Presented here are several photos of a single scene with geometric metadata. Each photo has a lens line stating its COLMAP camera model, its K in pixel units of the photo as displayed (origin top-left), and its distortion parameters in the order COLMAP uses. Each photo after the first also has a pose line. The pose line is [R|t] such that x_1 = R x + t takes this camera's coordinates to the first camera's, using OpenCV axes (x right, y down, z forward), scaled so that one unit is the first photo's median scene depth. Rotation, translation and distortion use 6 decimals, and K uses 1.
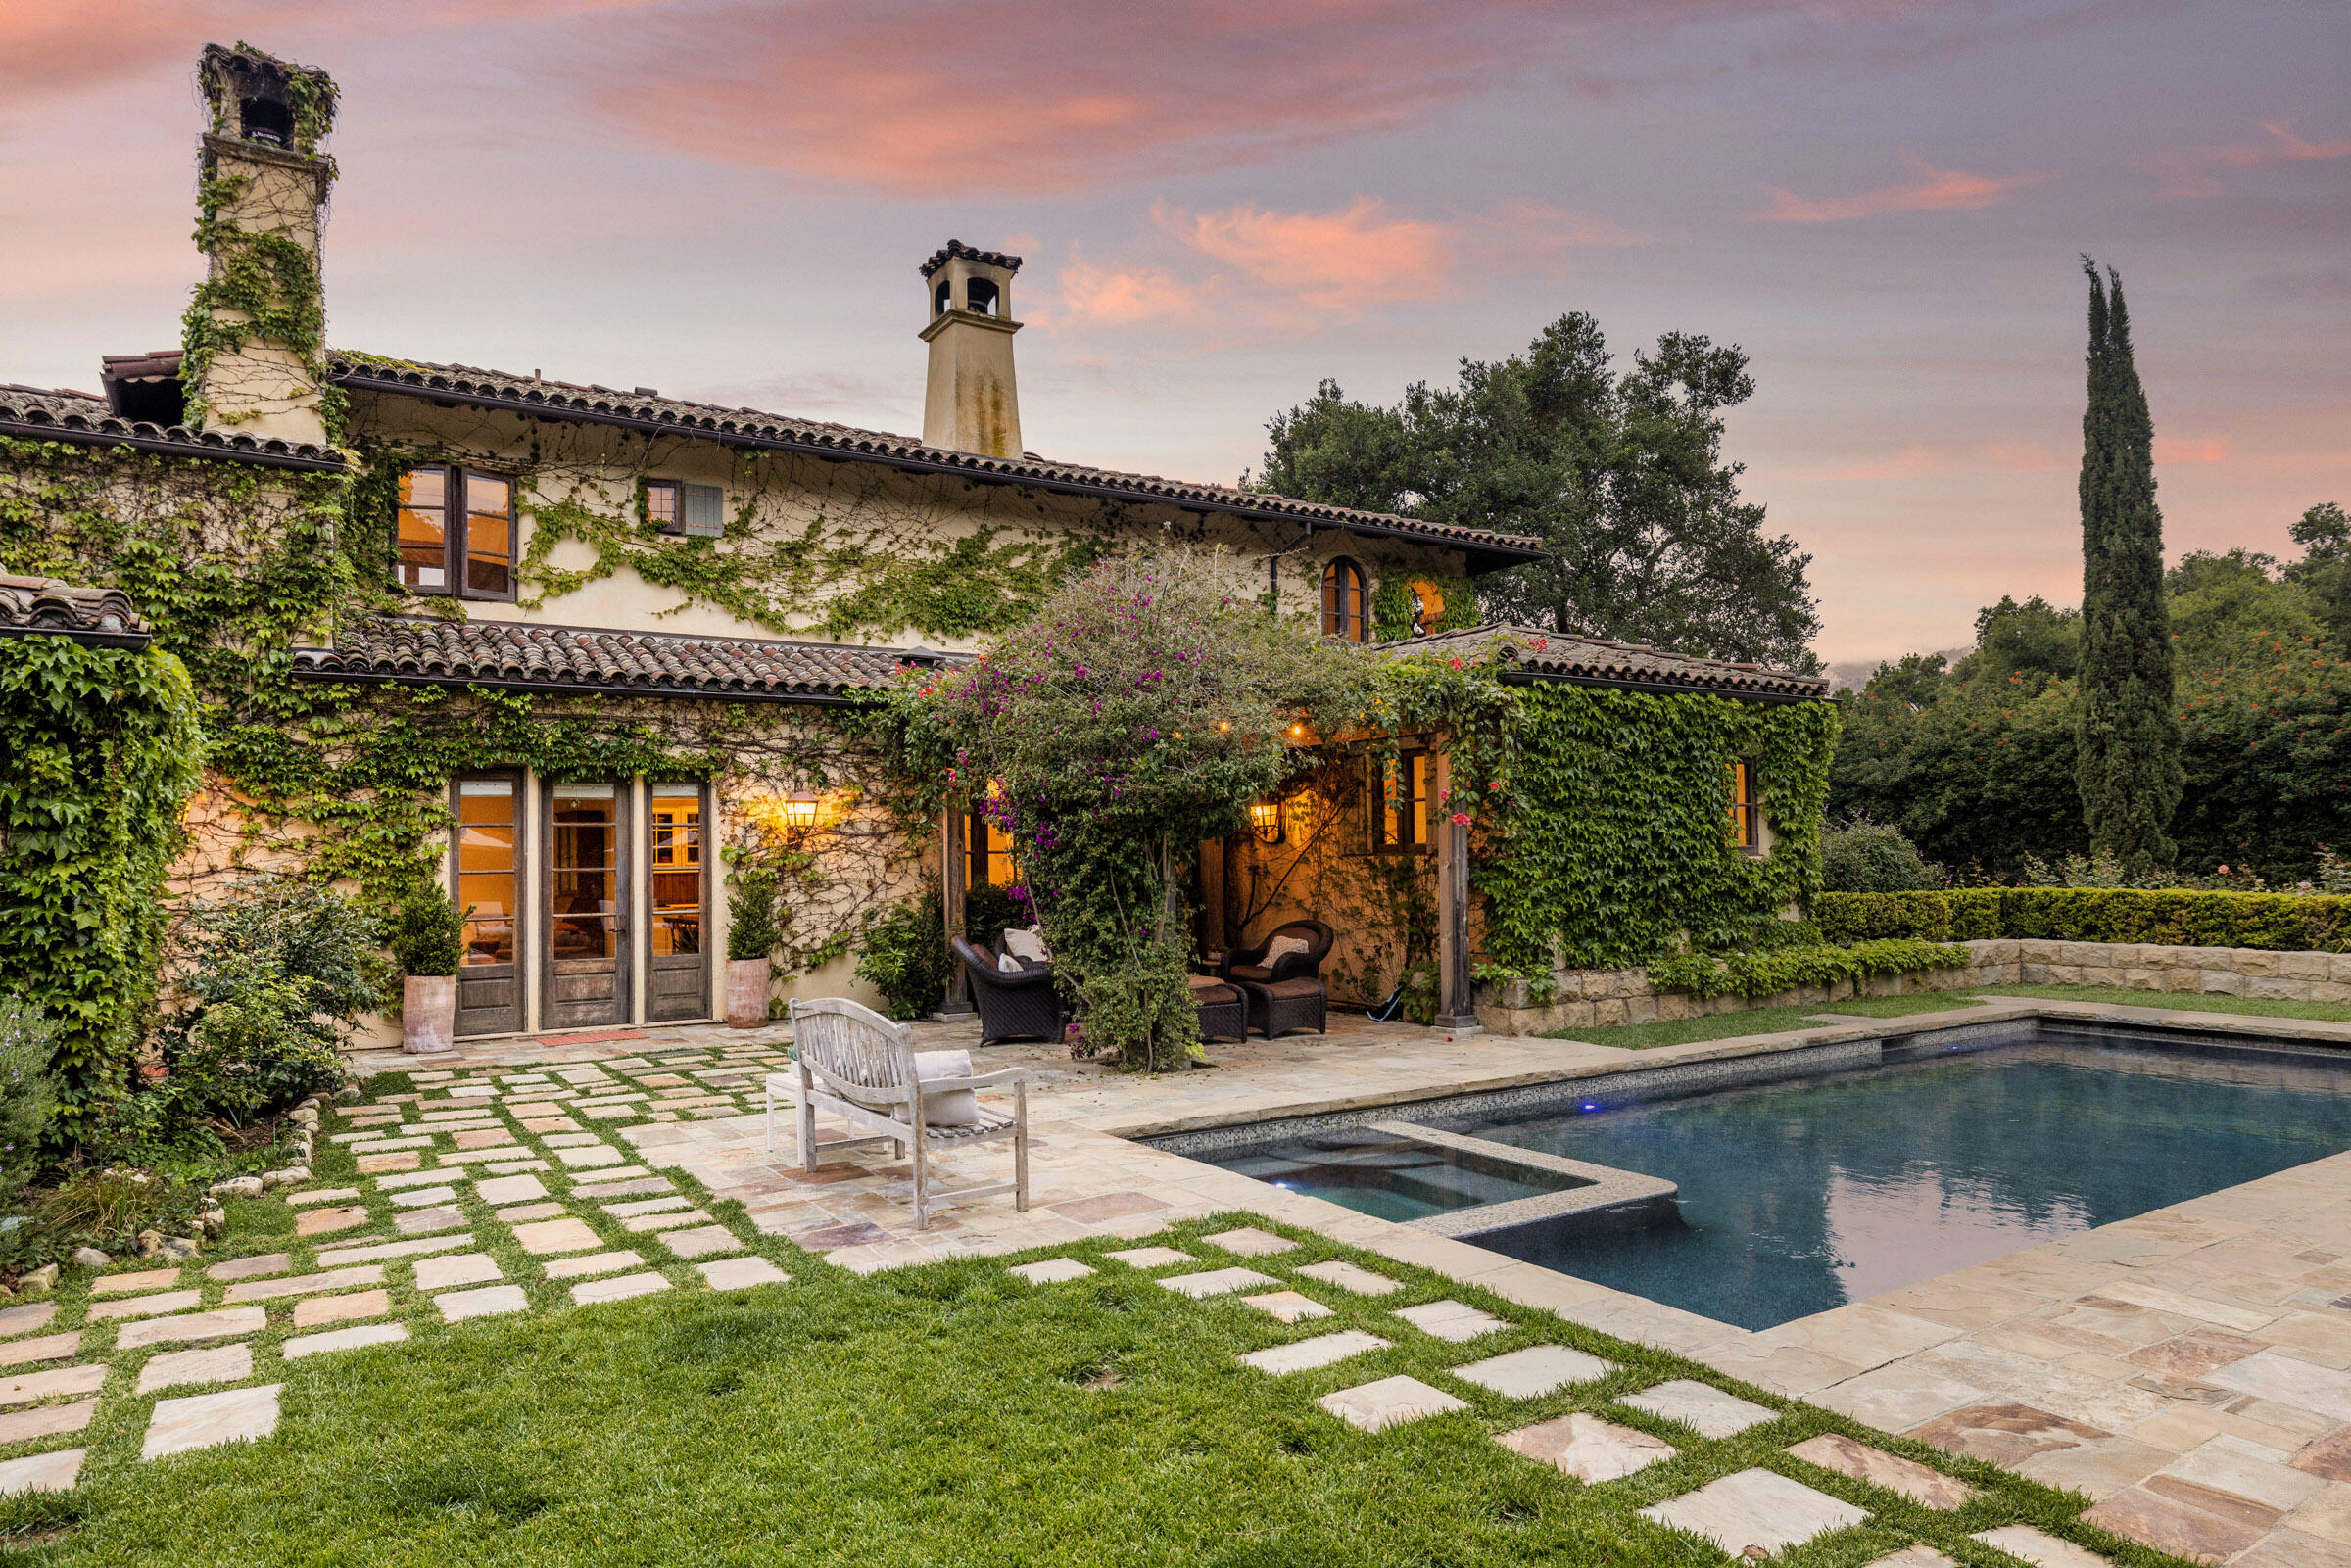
lens RADIAL K [[1431.8, 0, 1196.3], [0, 1431.8, 840.8], [0, 0, 1]] dist [-0.004062, -0.000444]
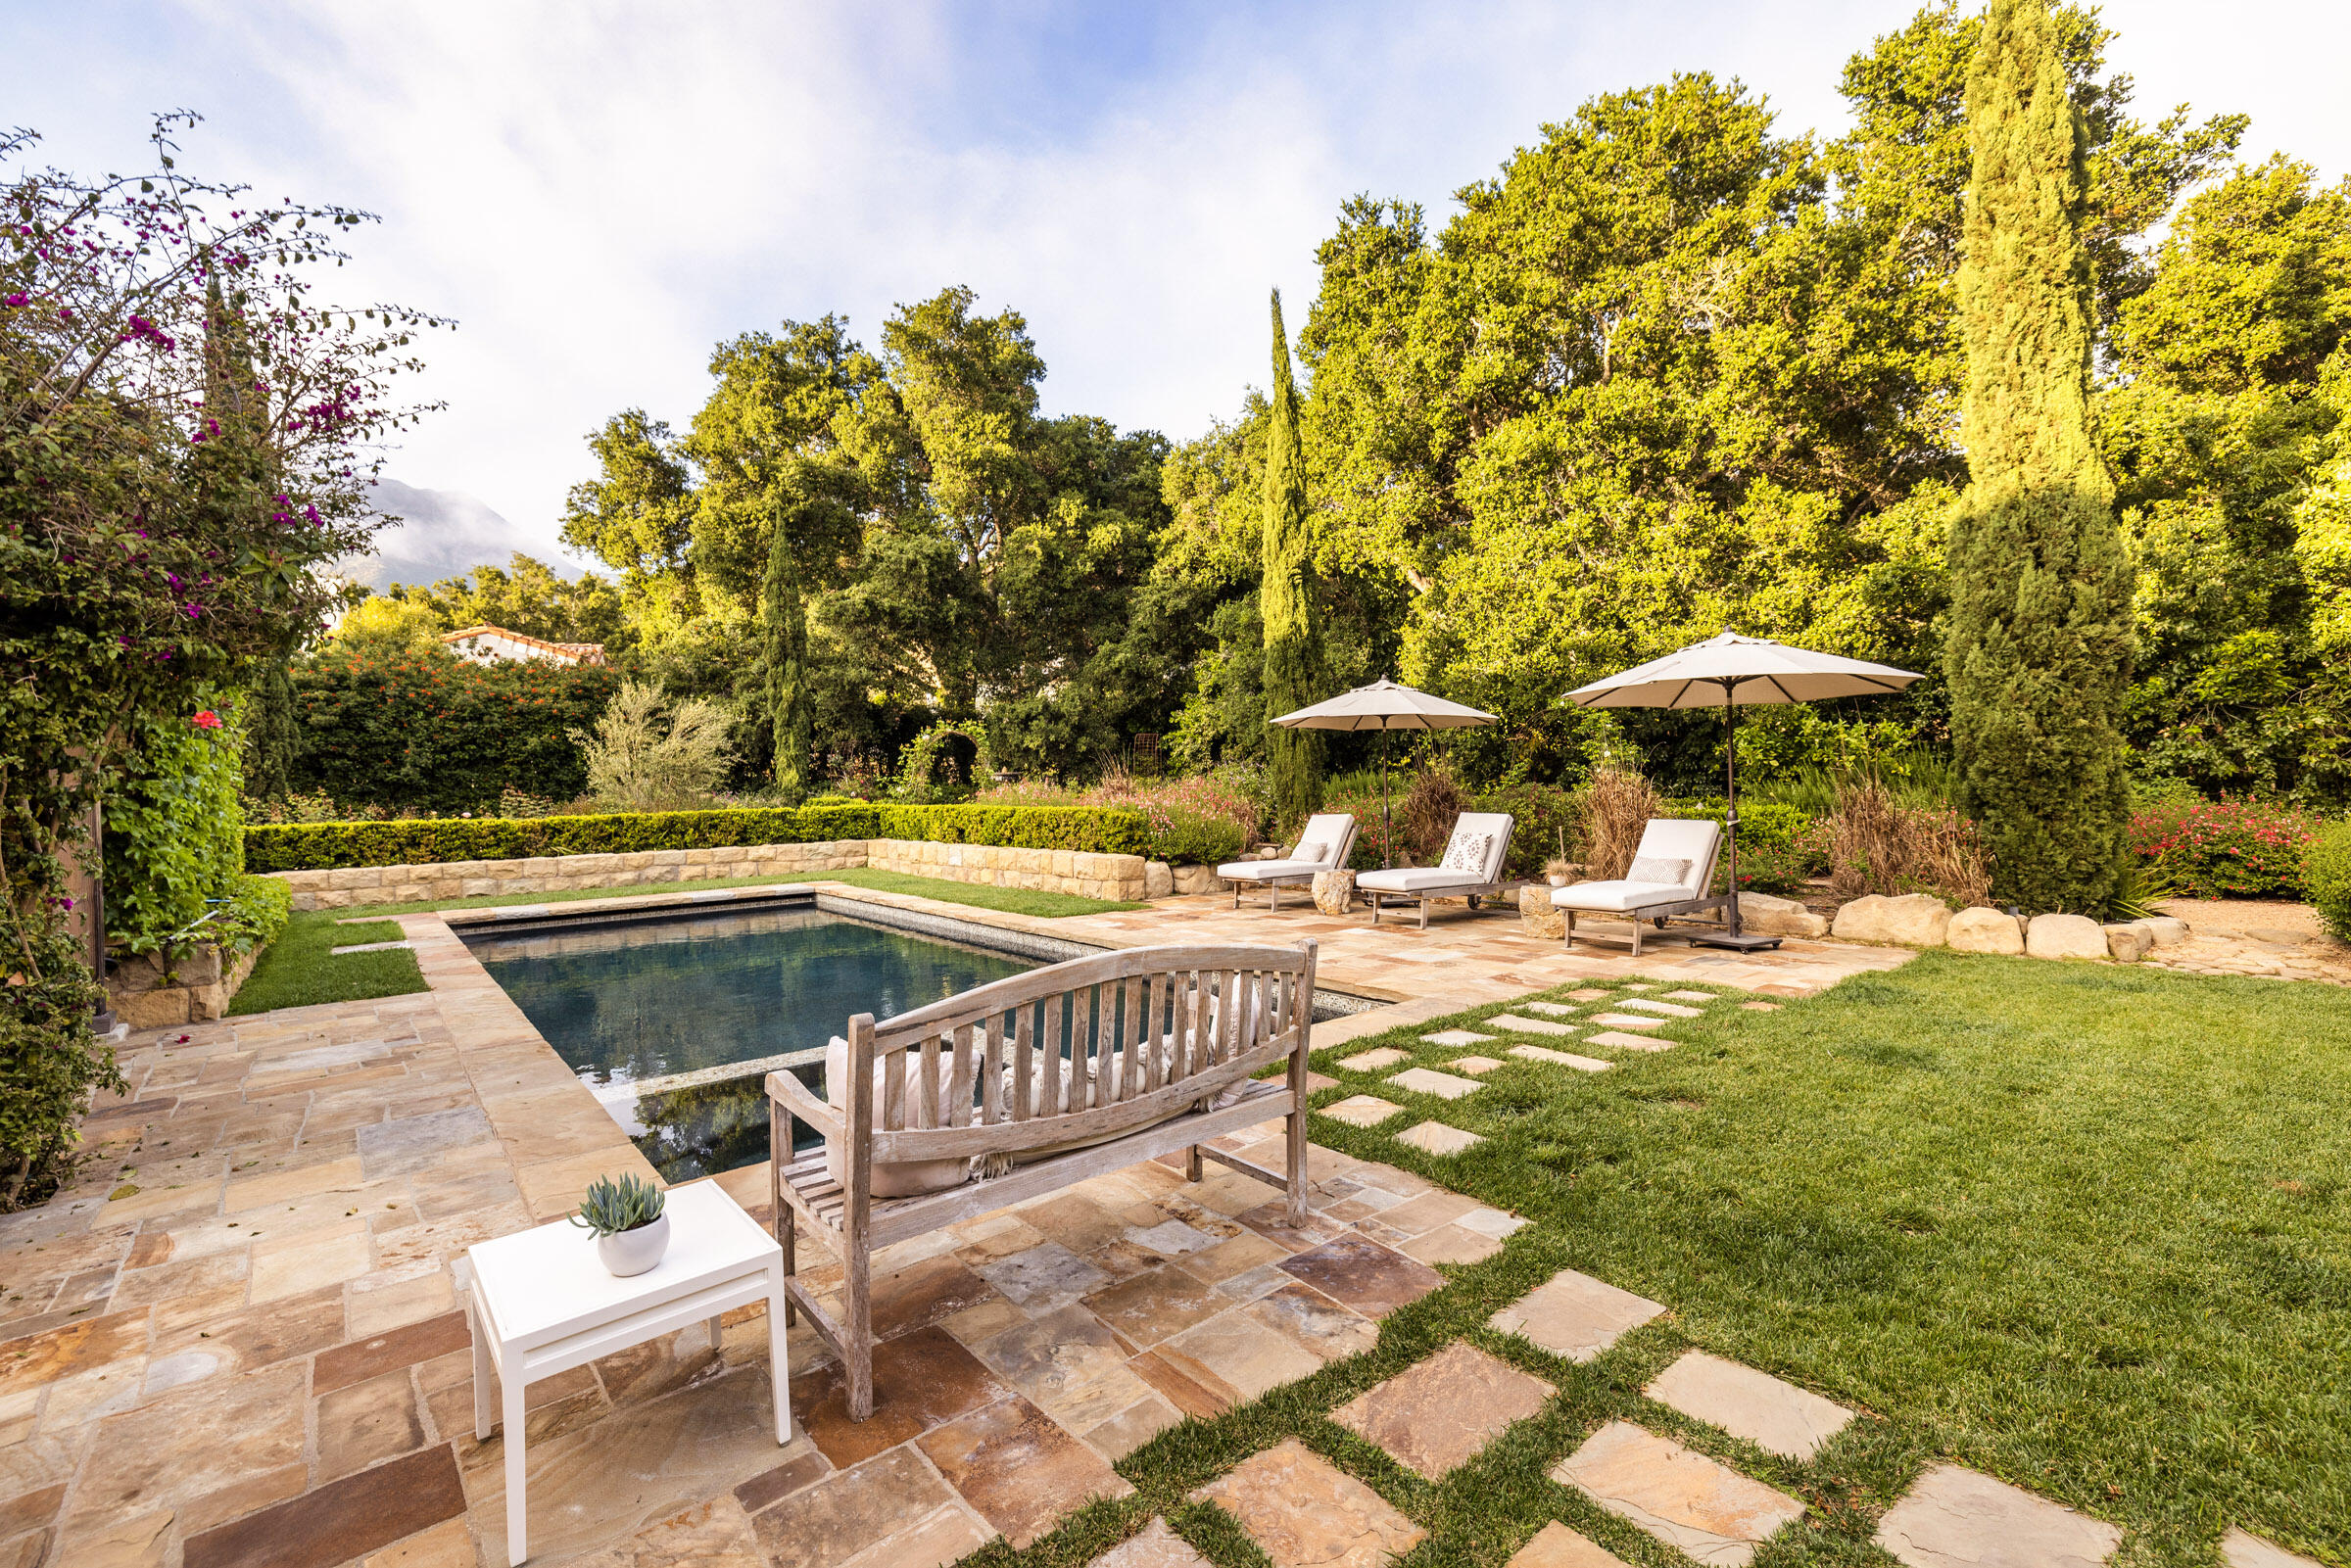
lens RADIAL K [[1012.1, 0, 1175.5], [0, 1012.1, 784.0], [0, 0, 1]] dist [0.000912, -0.000084]
pose [[-0.097783, 0.009130, 0.995166, -0.397379], [0.016780, 0.999831, -0.007524, 0.030688], [-0.995066, 0.015963, -0.097920, 0.636017]]
